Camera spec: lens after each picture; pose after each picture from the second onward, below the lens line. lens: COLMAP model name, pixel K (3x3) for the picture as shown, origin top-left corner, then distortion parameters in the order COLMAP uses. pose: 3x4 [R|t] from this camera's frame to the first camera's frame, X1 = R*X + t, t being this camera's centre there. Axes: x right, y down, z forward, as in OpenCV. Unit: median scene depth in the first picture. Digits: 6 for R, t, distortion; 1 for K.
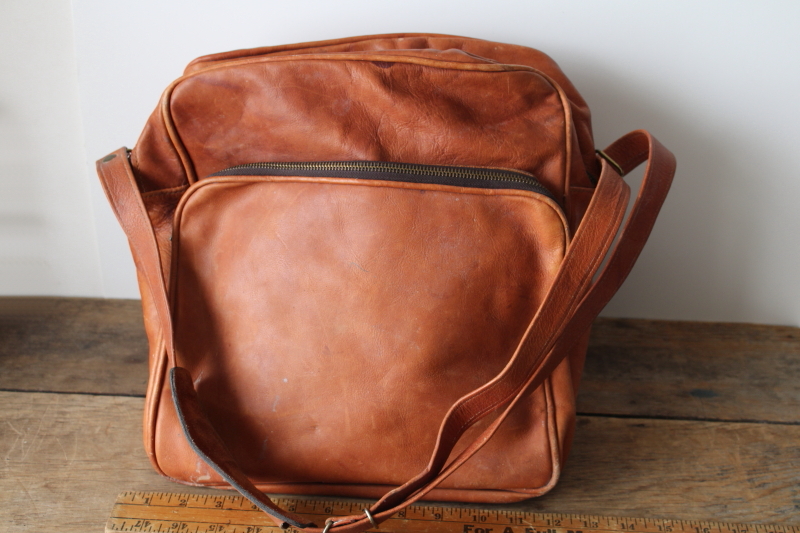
lens RADIAL K [[1207.2, 0, 400.0], [0, 1207.2, 266.5], [0, 0, 1]] dist [-0.051712, 0.121933]
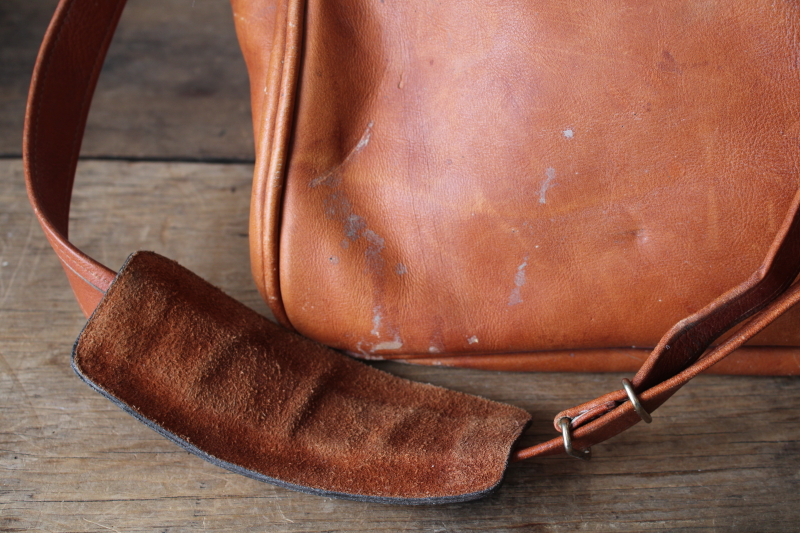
lens RADIAL K [[1207.2, 0, 400.0], [0, 1207.2, 266.5], [0, 0, 1]] dist [-0.051712, 0.121933]
pose [[0.999383, -0.031983, -0.014517, -0.142628], [0.034540, 0.969906, 0.241016, 0.031601], [0.006372, -0.241368, 0.970413, 0.525849]]
